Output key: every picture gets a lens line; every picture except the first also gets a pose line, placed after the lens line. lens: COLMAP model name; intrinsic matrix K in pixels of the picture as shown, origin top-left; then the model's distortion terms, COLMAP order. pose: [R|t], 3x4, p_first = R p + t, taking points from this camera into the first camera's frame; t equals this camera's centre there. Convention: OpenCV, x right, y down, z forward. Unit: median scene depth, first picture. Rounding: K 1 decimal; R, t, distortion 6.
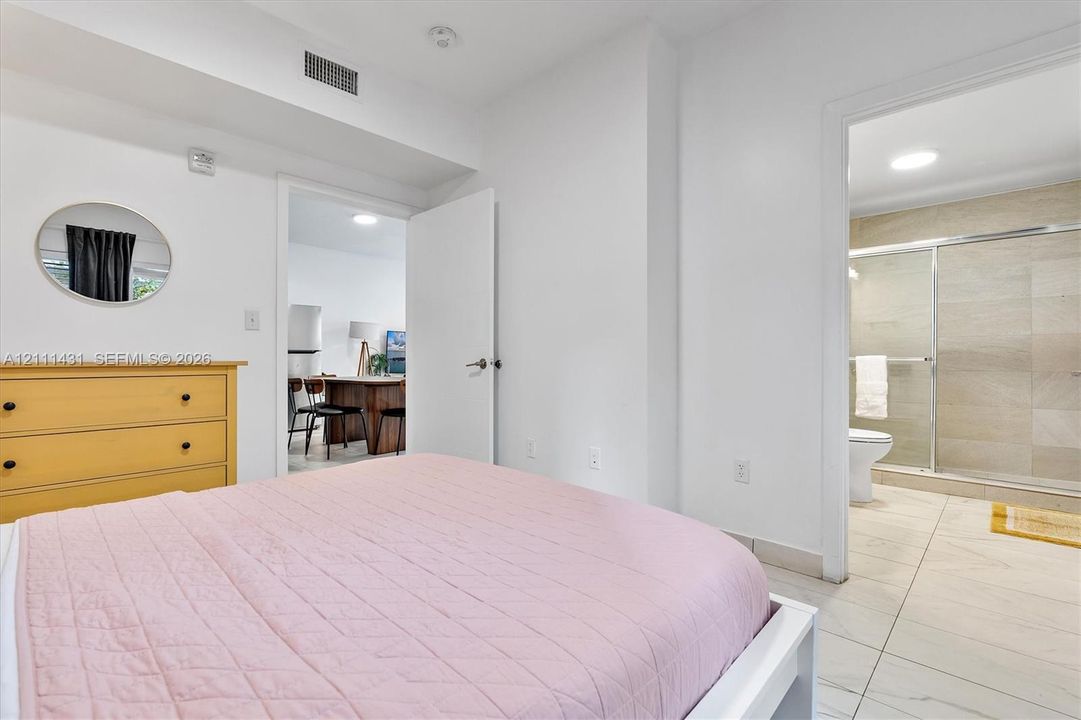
lens RADIAL K [[496.9, 0, 521.4], [0, 496.9, 357.0], [0, 0, 1]] dist [-0.001891, -0.000249]
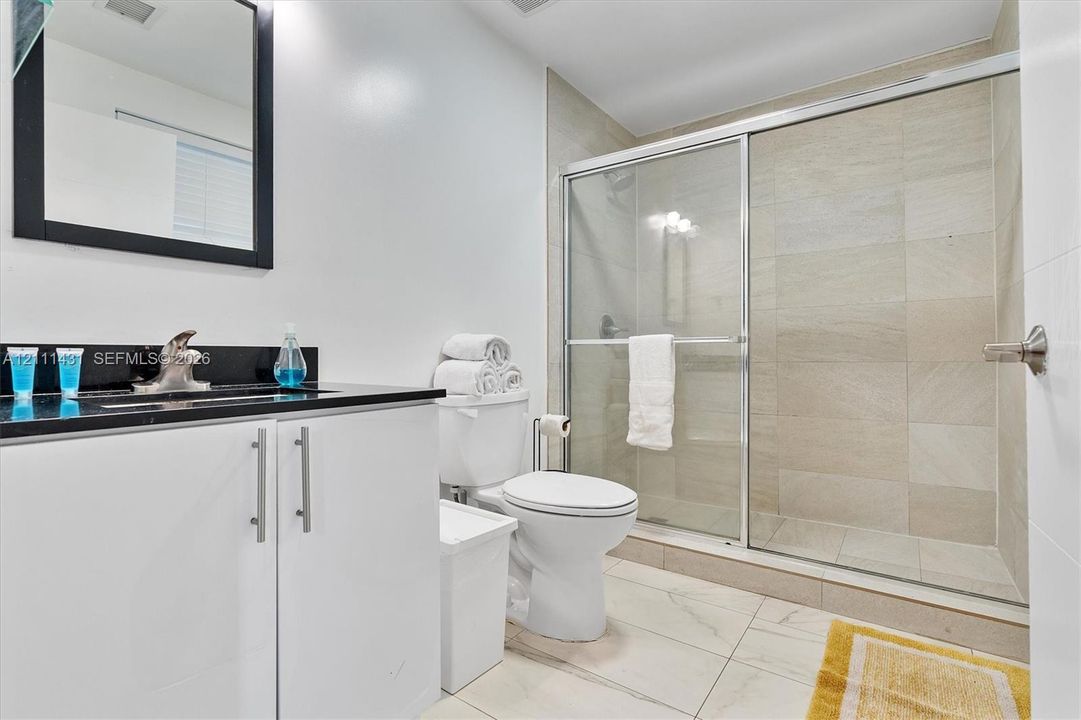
lens RADIAL K [[496.9, 0, 543.3], [0, 496.9, 351.0], [0, 0, 1]] dist [-0.001891, -0.000249]
pose [[0.990063, -0.004065, 0.140568, 0.505727], [0.005461, 0.999940, -0.009546, 0.019768], [-0.140521, 0.010219, 0.990025, 0.462679]]
